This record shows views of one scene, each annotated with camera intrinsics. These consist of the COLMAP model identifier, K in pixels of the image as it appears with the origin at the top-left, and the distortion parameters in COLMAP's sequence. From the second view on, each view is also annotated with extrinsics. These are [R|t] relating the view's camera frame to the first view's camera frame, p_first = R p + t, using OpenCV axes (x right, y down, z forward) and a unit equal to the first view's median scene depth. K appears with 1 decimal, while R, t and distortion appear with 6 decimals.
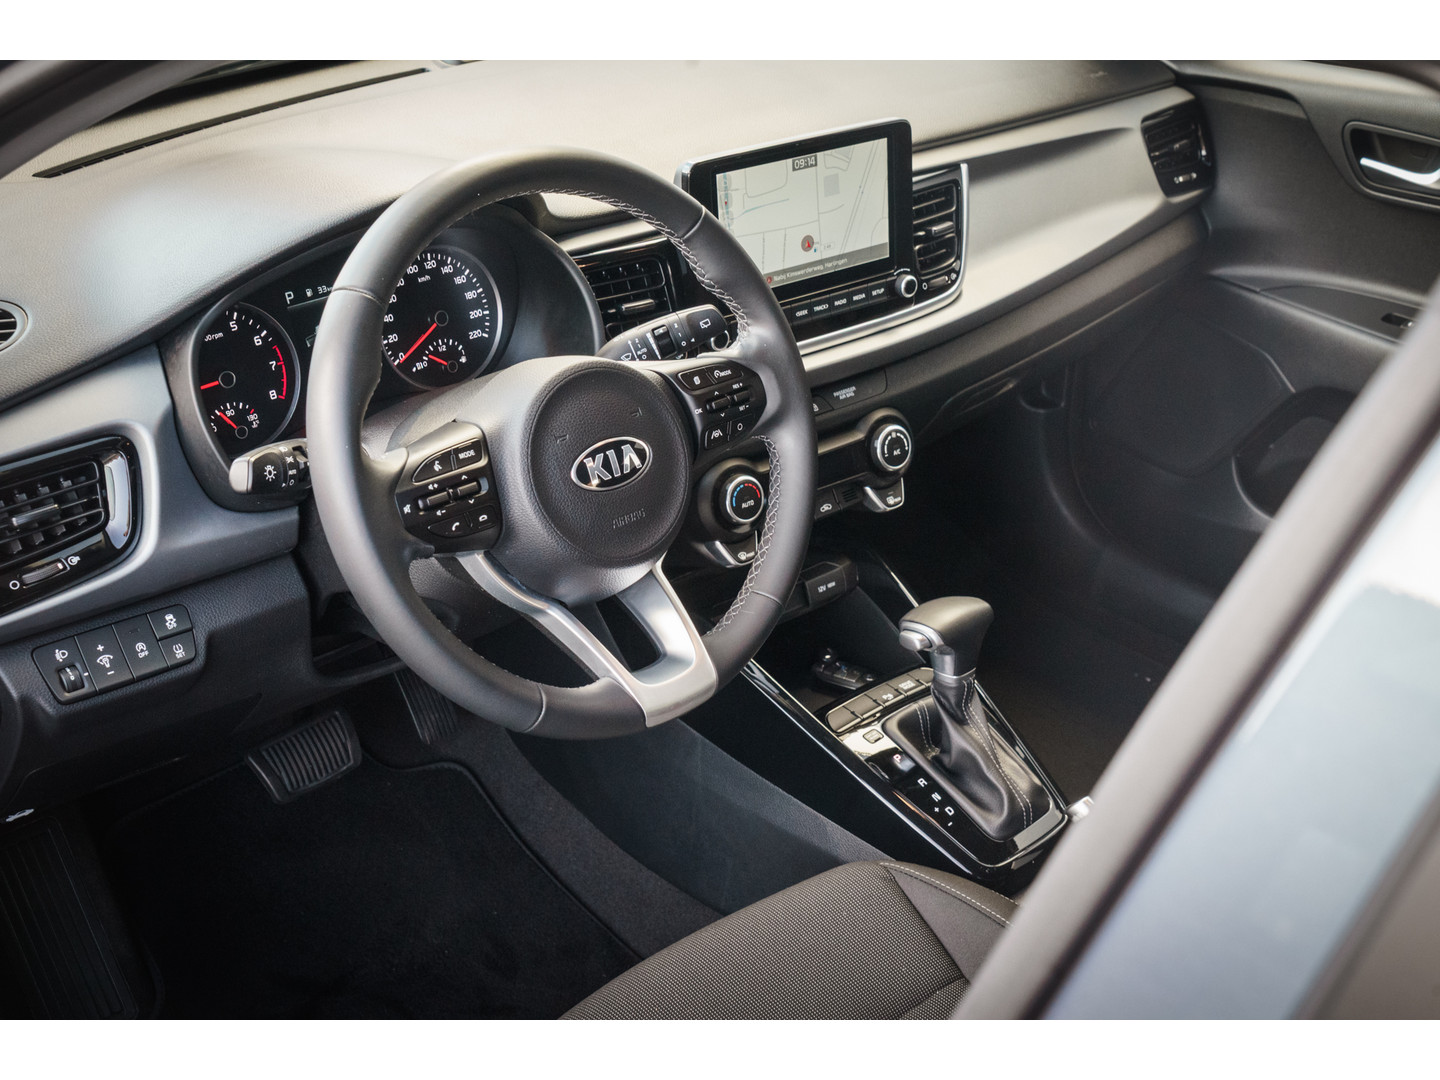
lens RADIAL K [[1767.6, 0, 720.0], [0, 1767.6, 540.0], [0, 0, 1]] dist [-0.005758, -0.000283]
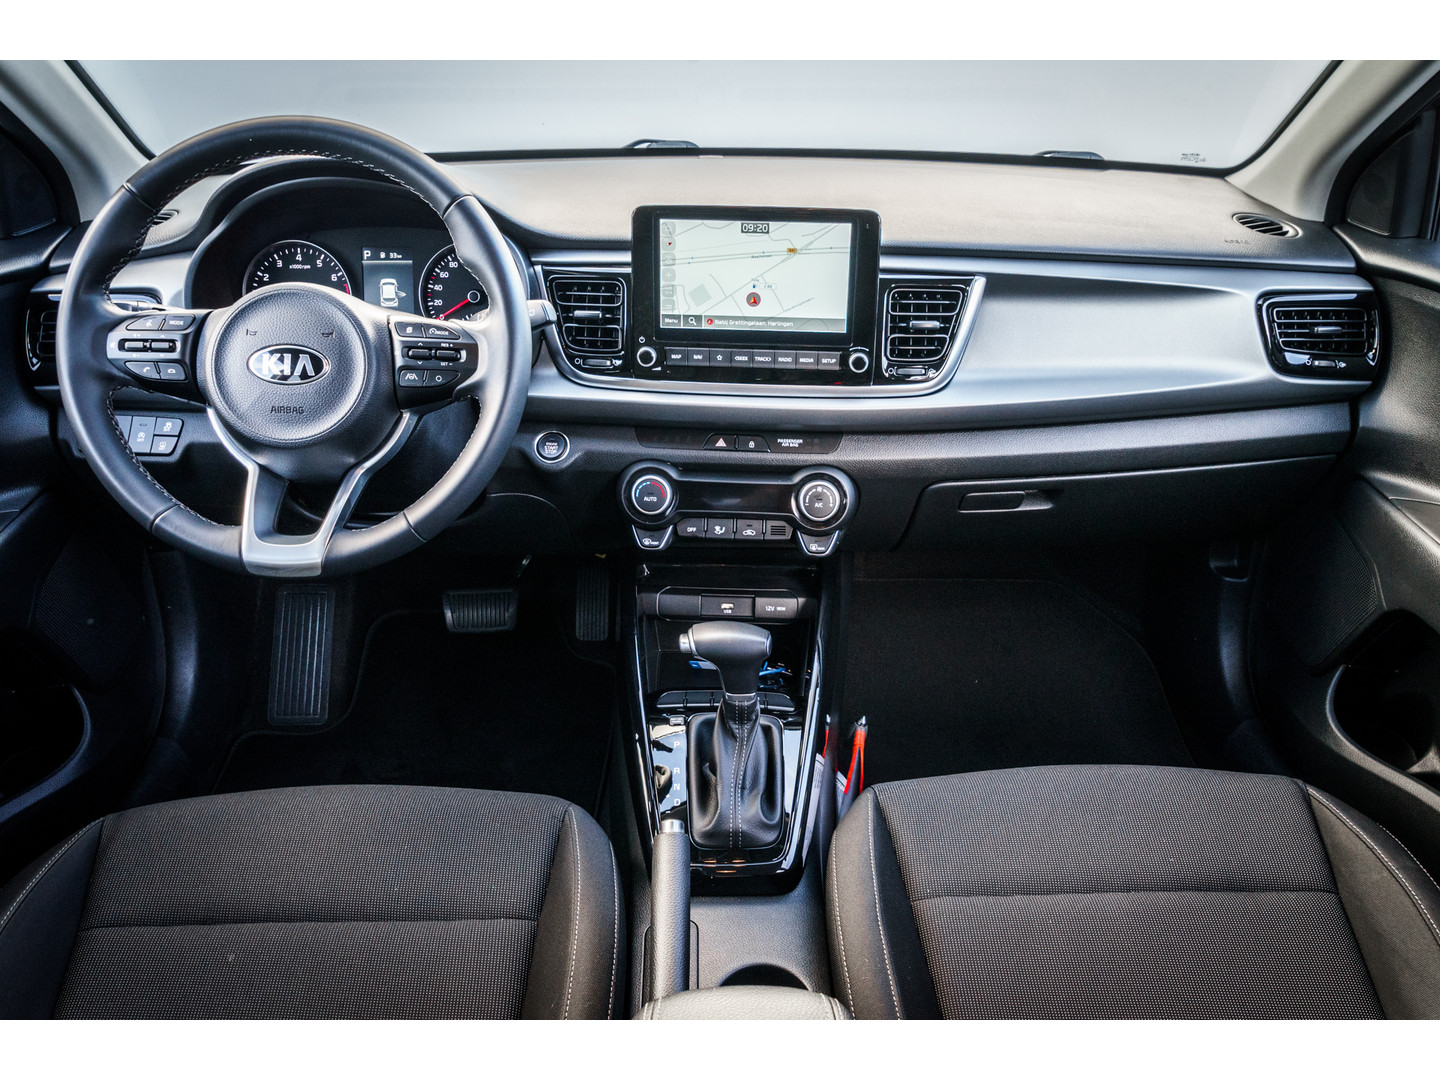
lens RADIAL K [[1093.9, 0, 720.0], [0, 1093.9, 540.0], [0, 0, 1]] dist [0.010896, 0.005085]
pose [[0.760833, 0.282675, -0.584147, 0.624579], [-0.317475, 0.947205, 0.044862, -0.053576], [0.565988, 0.151319, 0.810407, 0.514495]]
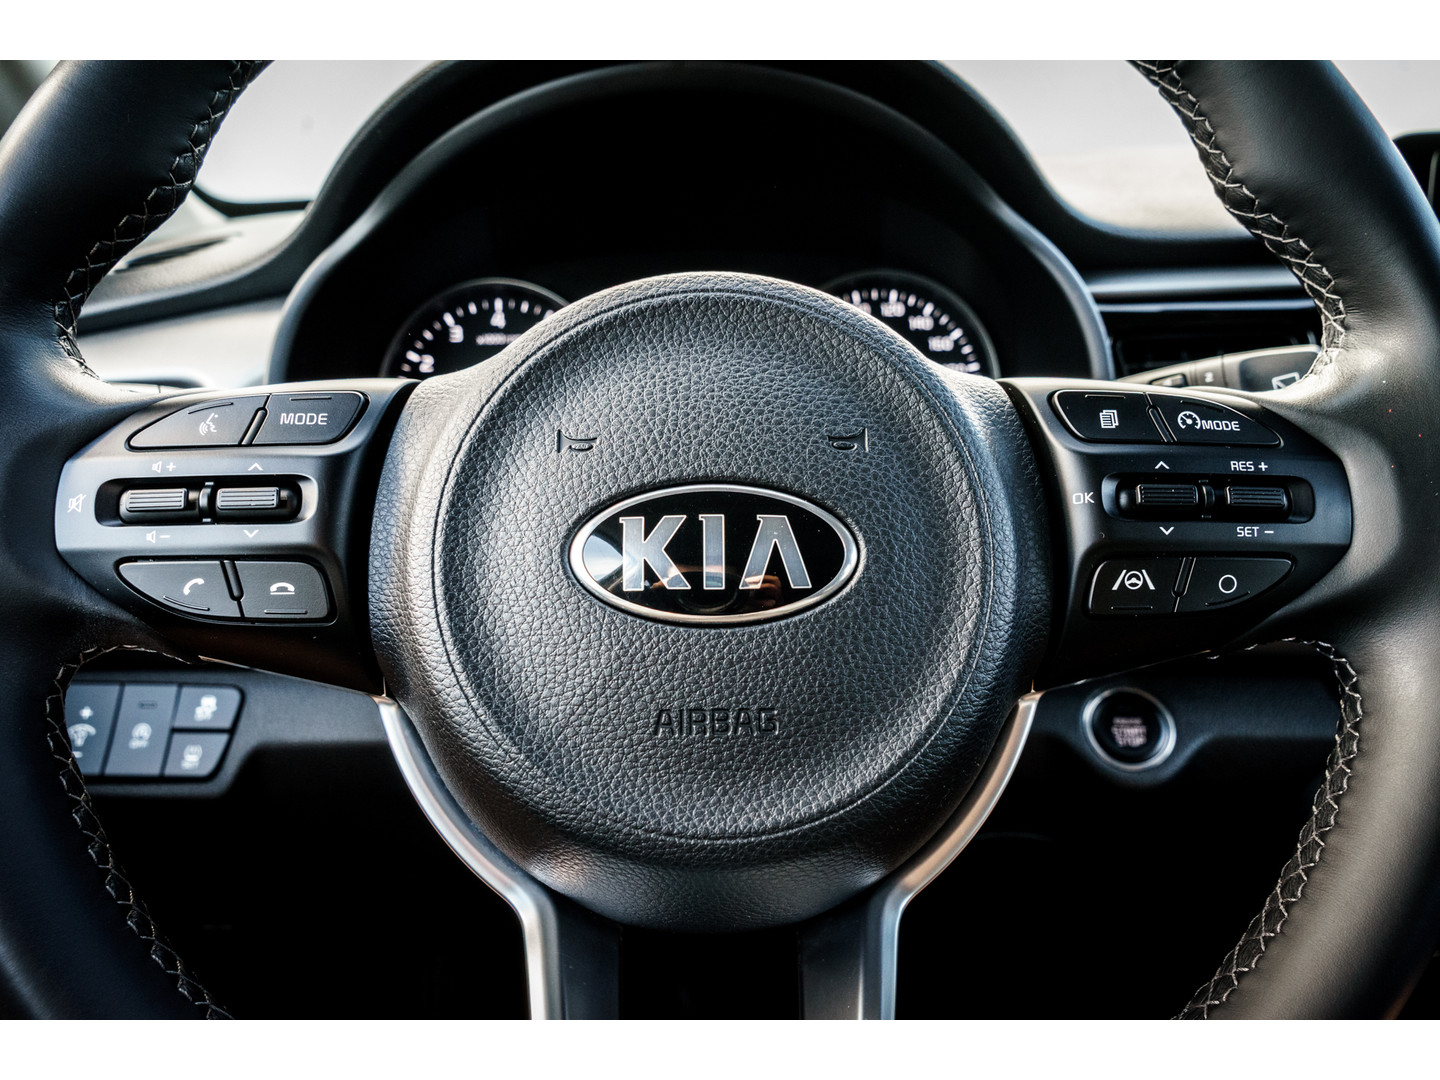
lens RADIAL K [[1180.5, 0, 720.0], [0, 1180.5, 540.0], [0, 0, 1]] dist [0.006470, 0.006461]
pose [[0.758375, 0.165666, -0.630415, 0.078411], [-0.289474, 0.952154, -0.098016, -0.021620], [0.584014, 0.256822, 0.770046, 0.763170]]
